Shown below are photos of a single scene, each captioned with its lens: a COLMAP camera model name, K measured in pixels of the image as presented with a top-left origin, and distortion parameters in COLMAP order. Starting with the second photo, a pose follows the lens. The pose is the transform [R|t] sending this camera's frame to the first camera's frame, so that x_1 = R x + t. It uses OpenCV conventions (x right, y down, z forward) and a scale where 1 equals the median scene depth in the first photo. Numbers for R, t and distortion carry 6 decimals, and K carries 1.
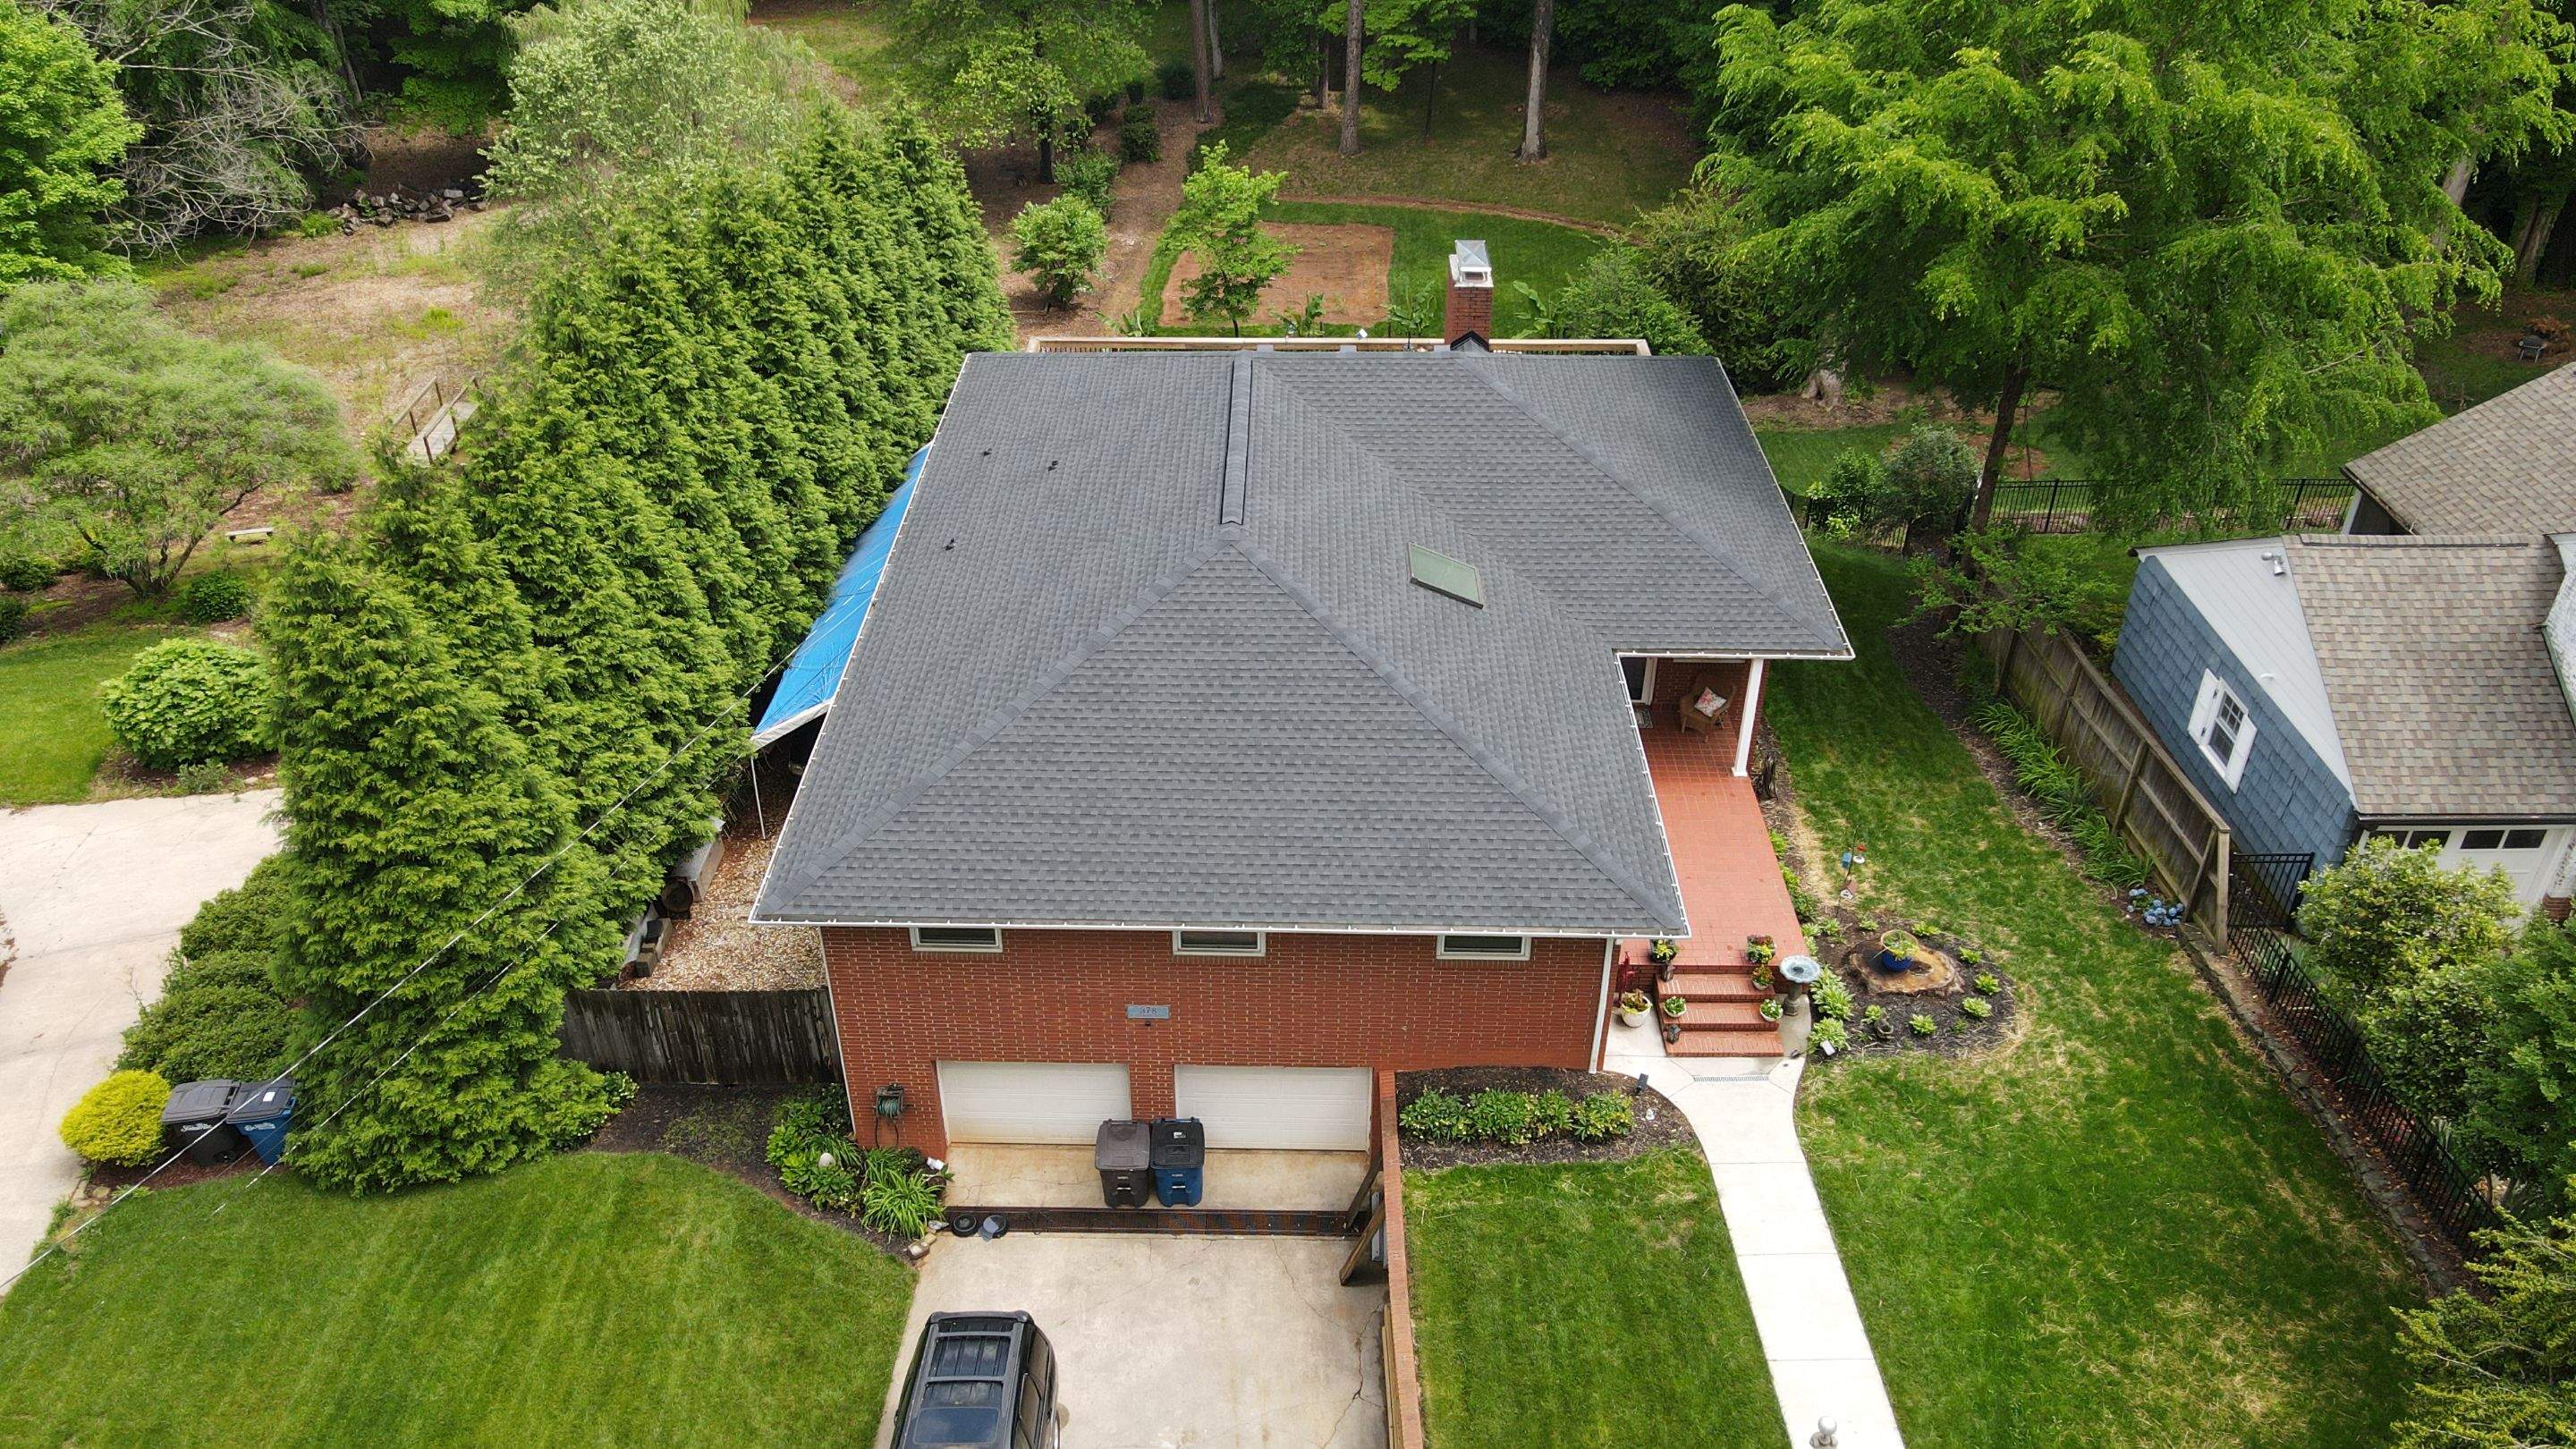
lens RADIAL K [[1906.9, 0, 1265.9], [0, 1906.9, 731.2], [0, 0, 1]] dist [0.025976, 0.000254]
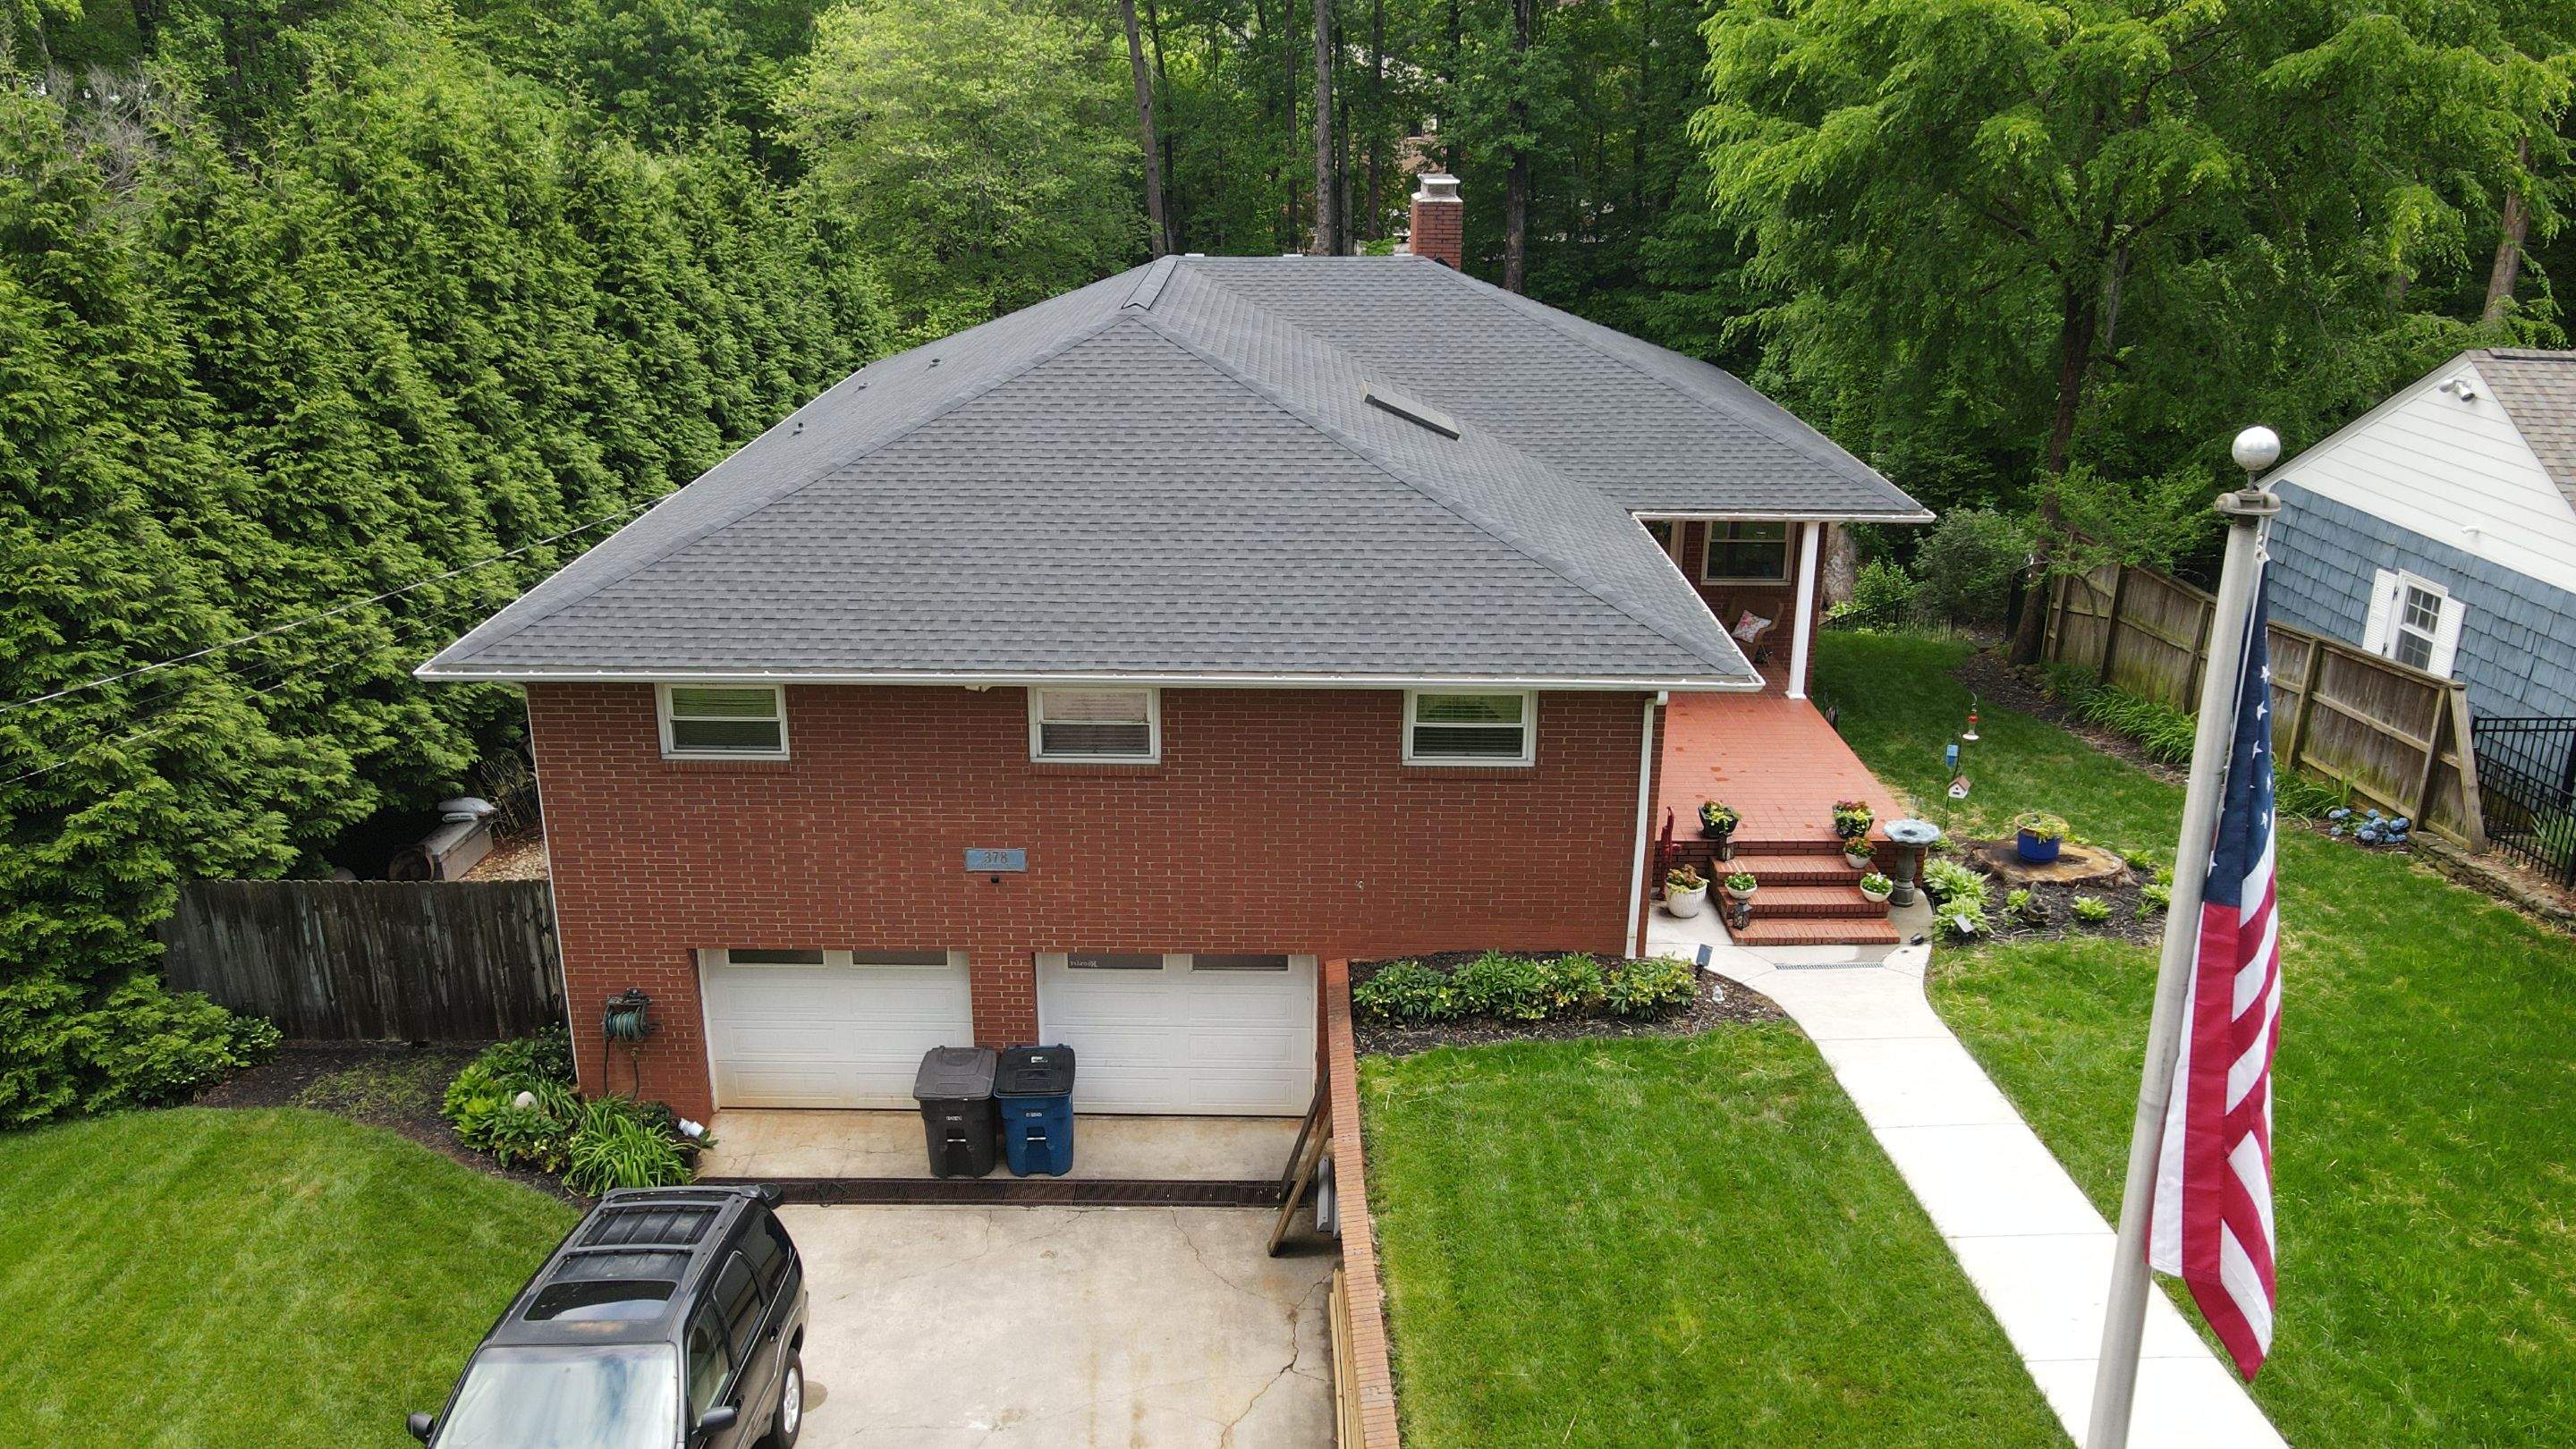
lens RADIAL K [[1906.9, 0, 1268.5], [0, 1906.9, 726.1], [0, 0, 1]] dist [0.025976, 0.000254]
pose [[0.999964, 0.000139, 0.008479, 0.031680], [0.002001, 0.967761, -0.251863, 0.267793], [-0.008241, 0.251871, 0.967726, 0.297384]]
